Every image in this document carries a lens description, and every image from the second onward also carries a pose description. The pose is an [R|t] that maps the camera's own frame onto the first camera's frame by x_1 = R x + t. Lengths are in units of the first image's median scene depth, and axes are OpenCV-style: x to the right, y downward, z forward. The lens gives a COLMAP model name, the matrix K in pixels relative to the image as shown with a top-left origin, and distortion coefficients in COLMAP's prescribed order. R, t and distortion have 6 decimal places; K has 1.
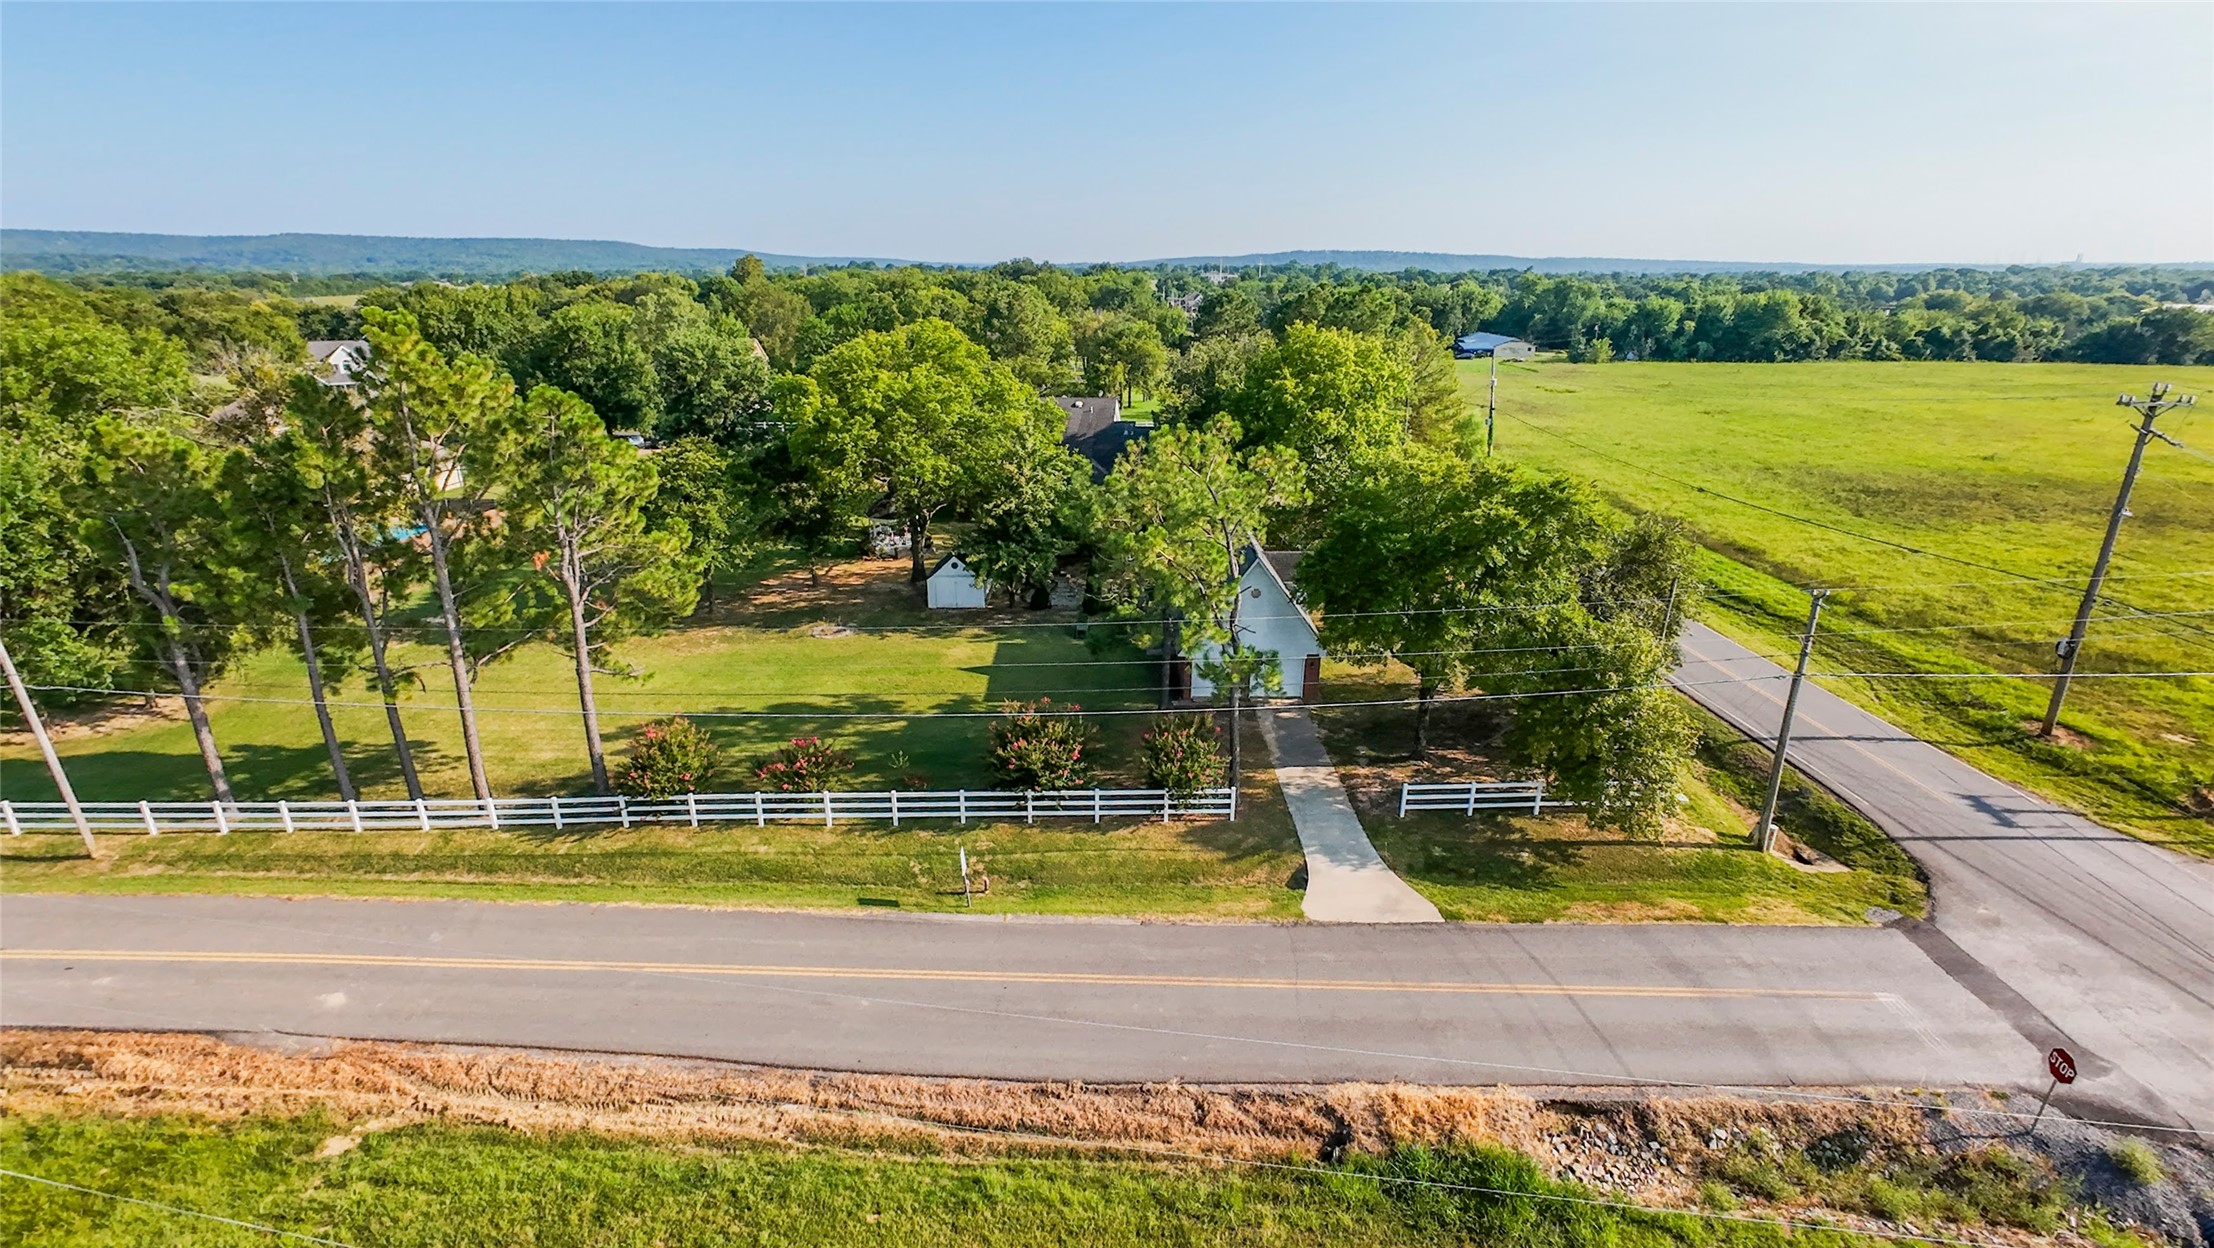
lens RADIAL K [[956.0, 0, 1104.7], [0, 956.0, 626.9], [0, 0, 1]] dist [0.005289, 0.000318]
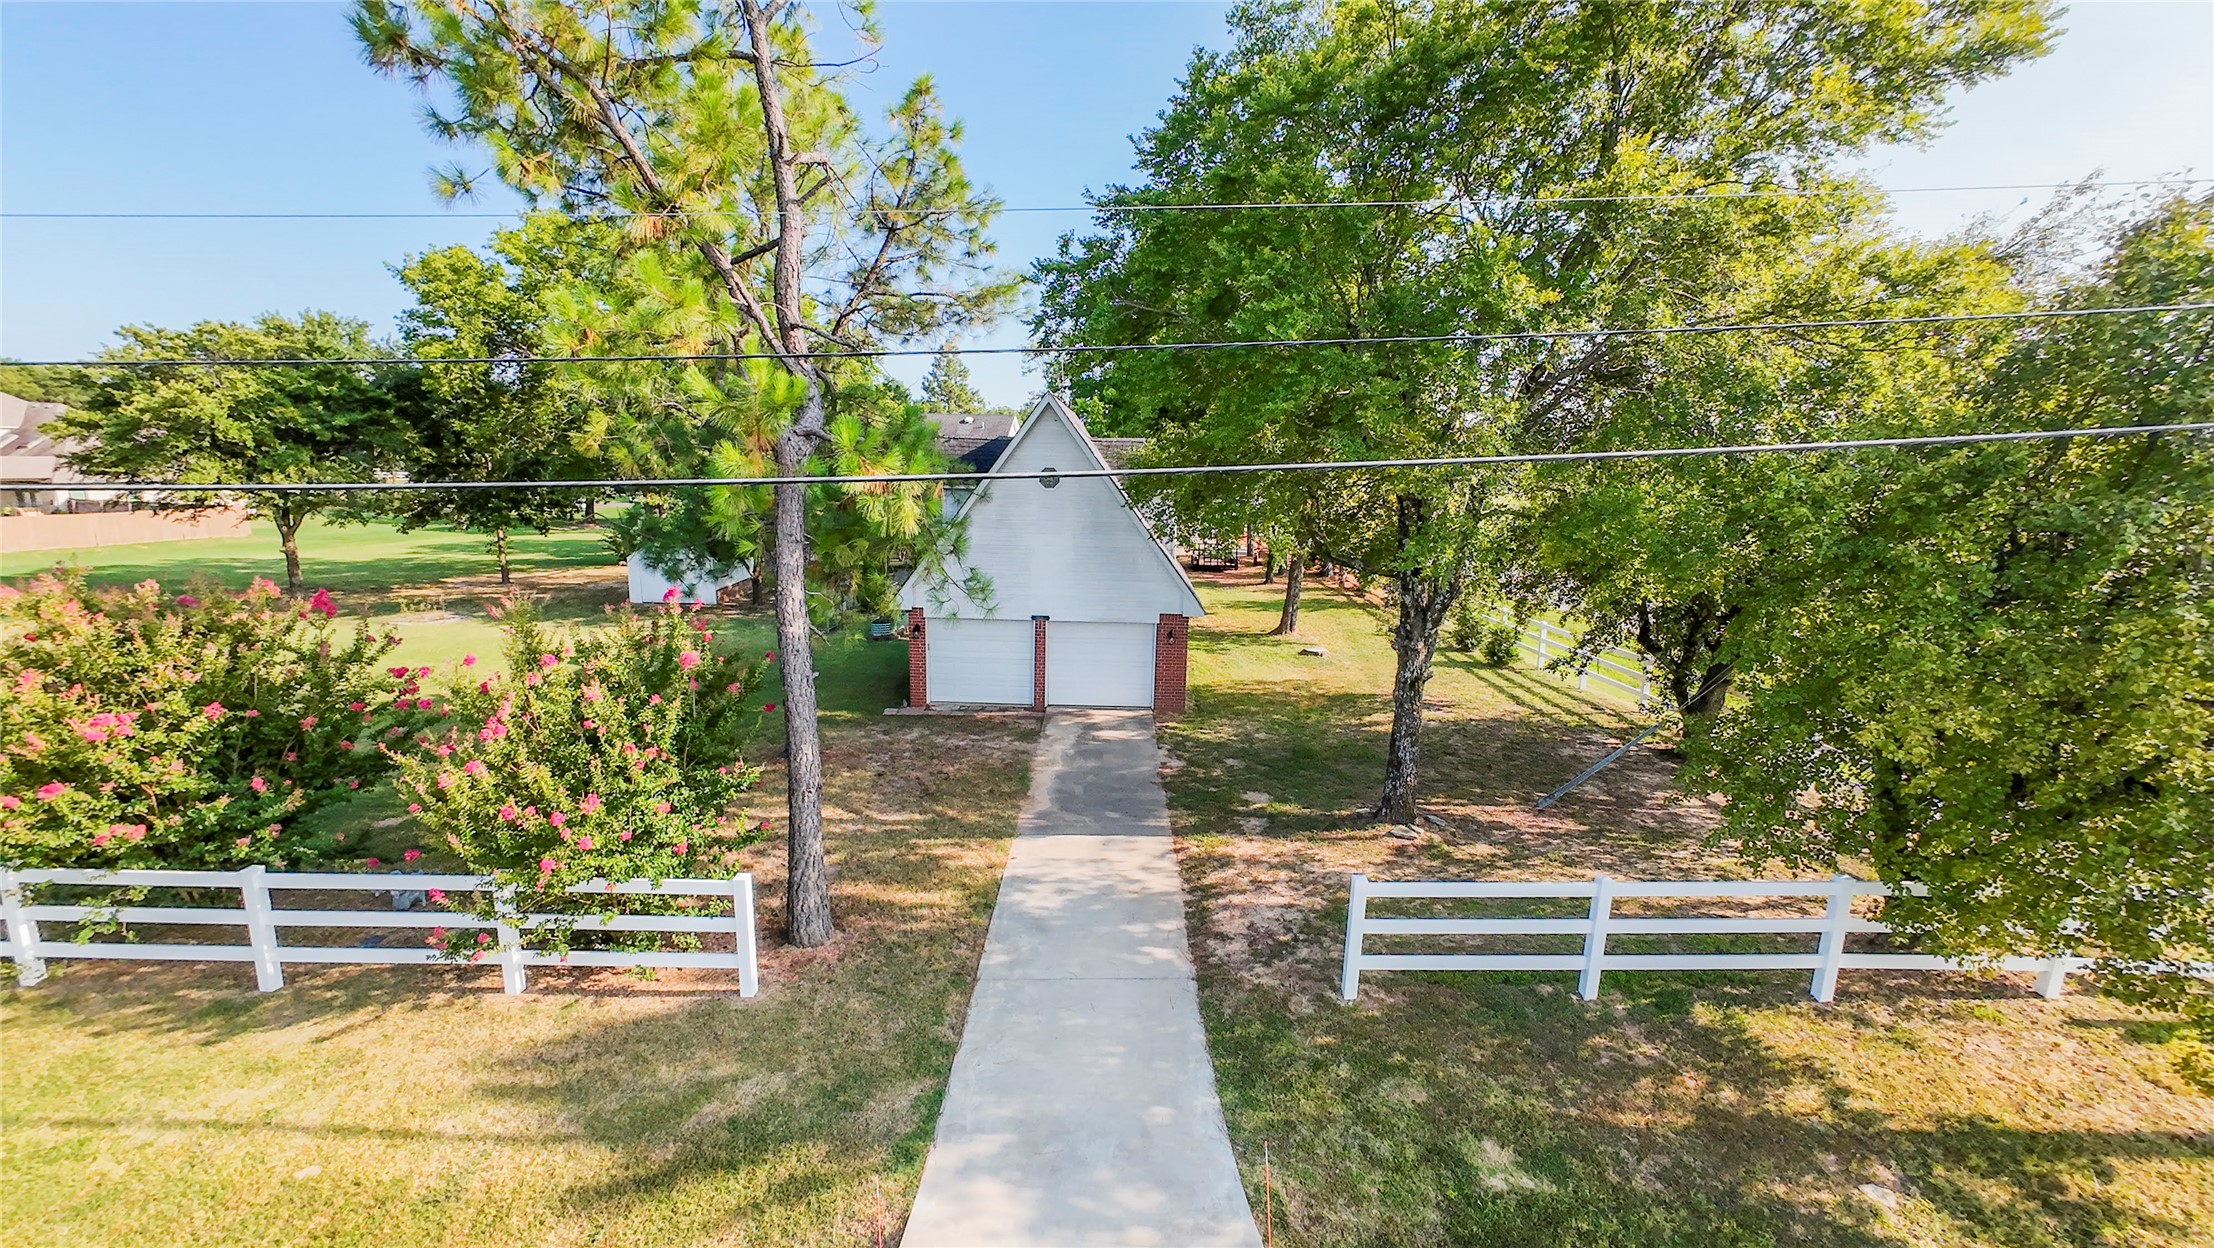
lens RADIAL K [[830.7, 0, 1105.8], [0, 830.7, 611.6], [0, 0, 1]] dist [-0.002342, -0.000056]
pose [[0.999719, 0.020806, -0.011393, 0.237578], [-0.022517, 0.983416, -0.179960, 0.131508], [0.007460, 0.180166, 0.983608, 0.735456]]
